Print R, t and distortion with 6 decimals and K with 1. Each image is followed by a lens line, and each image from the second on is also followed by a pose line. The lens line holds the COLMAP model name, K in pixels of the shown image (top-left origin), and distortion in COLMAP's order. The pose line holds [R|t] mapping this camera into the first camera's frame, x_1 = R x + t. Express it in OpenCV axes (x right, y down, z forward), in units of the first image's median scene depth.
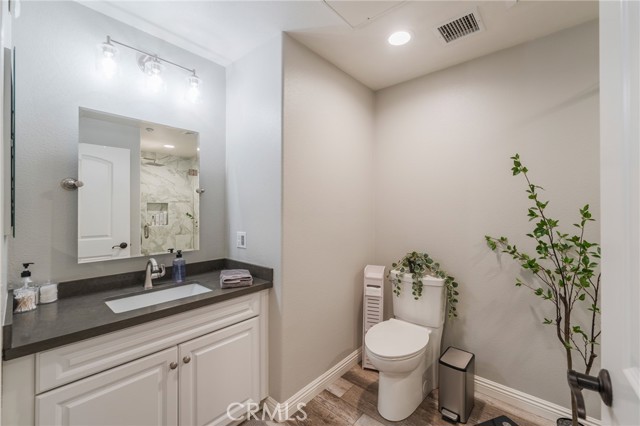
lens RADIAL K [[259.4, 0, 321.3], [0, 259.4, 210.3], [0, 0, 1]] dist [0.004332, -0.001870]
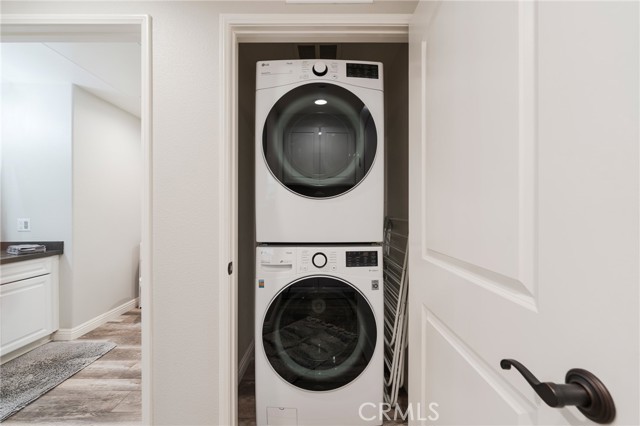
lens RADIAL K [[259.4, 0, 317.2], [0, 259.4, 214.3], [0, 0, 1]] dist [0.004332, -0.001870]
pose [[0.754177, -0.003068, 0.656664, -0.068139], [-0.002571, 0.999968, 0.007624, 0.055600], [-0.656666, -0.007438, 0.754145, -1.049399]]
